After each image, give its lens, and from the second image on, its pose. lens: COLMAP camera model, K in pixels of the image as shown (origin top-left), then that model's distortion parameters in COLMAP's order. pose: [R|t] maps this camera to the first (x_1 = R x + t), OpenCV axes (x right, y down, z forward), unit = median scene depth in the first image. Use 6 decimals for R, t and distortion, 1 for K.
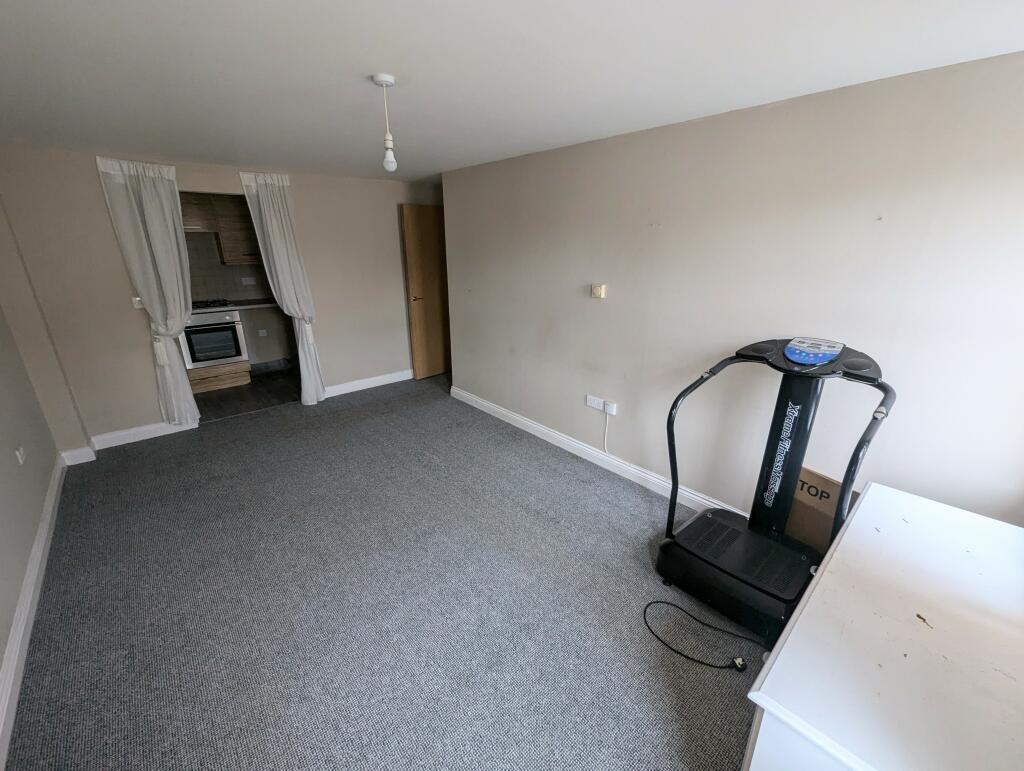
lens RADIAL K [[421.8, 0, 512.0], [0, 421.8, 385.5], [0, 0, 1]] dist [-0.001986, -0.000165]
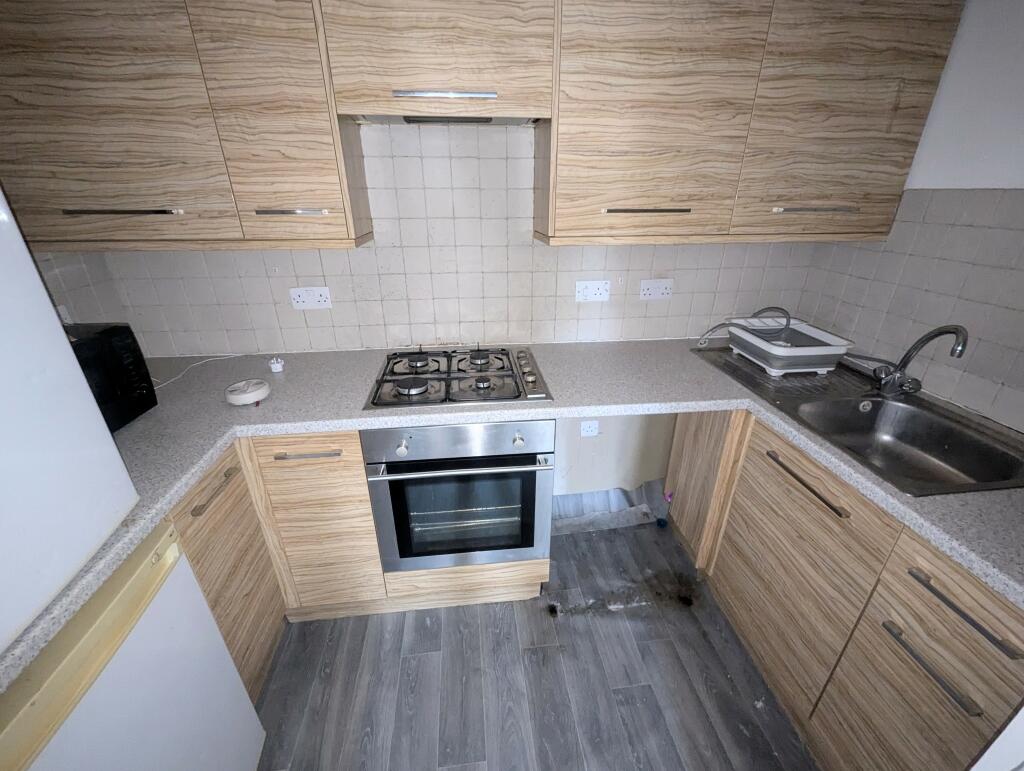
lens RADIAL K [[421.8, 0, 512.0], [0, 421.8, 385.5], [0, 0, 1]] dist [-0.001986, -0.000165]
pose [[0.812896, 0.238366, -0.531396, -0.500108], [-0.190862, 0.971055, 0.143613, -0.218874], [0.550247, -0.015319, 0.834861, 0.711775]]
